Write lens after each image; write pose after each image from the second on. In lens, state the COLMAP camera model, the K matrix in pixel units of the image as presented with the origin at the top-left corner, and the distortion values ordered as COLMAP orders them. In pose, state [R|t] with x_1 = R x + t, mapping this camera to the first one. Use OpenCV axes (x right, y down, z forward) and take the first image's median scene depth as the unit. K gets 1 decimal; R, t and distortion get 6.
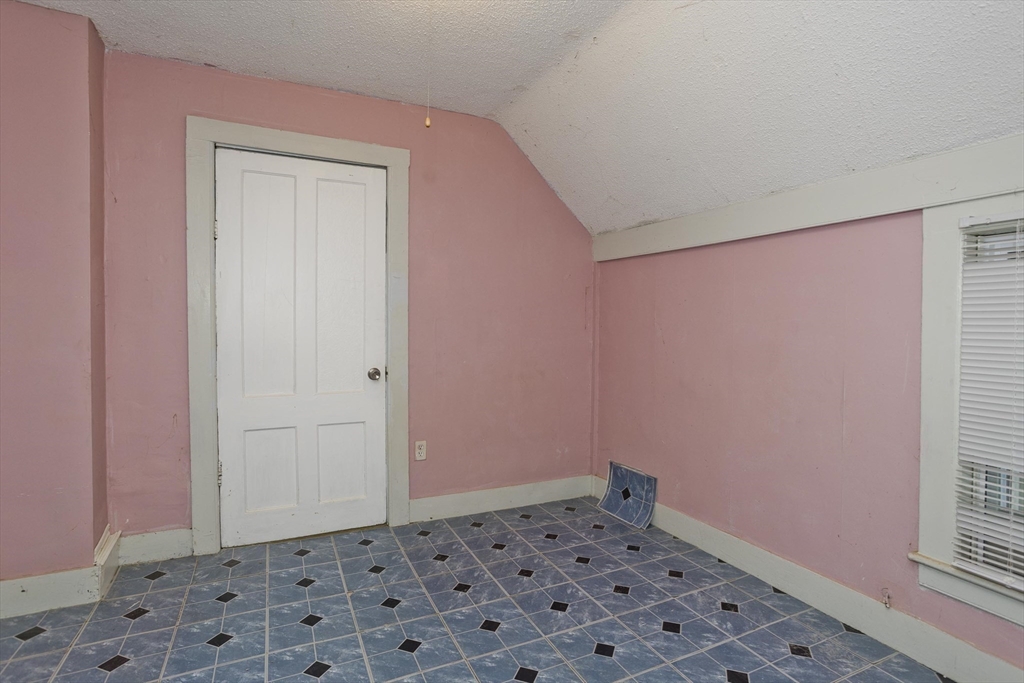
lens RADIAL K [[507.5, 0, 512.8], [0, 507.5, 337.4], [0, 0, 1]] dist [-0.037152, 0.018190]
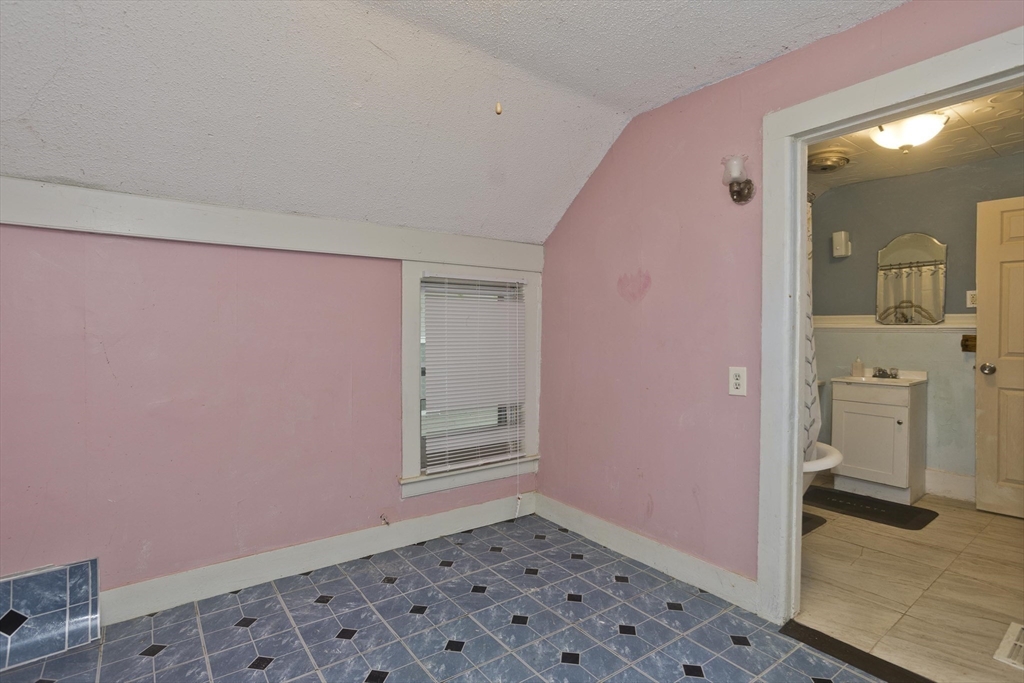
lens RADIAL K [[504.4, 0, 516.2], [0, 504.4, 341.0], [0, 0, 1]] dist [-0.037603, 0.022861]
pose [[-0.175265, -0.022508, 0.984264, -0.650018], [0.029746, 0.999161, 0.028146, -0.027952], [-0.984072, 0.034211, -0.174448, 0.737465]]
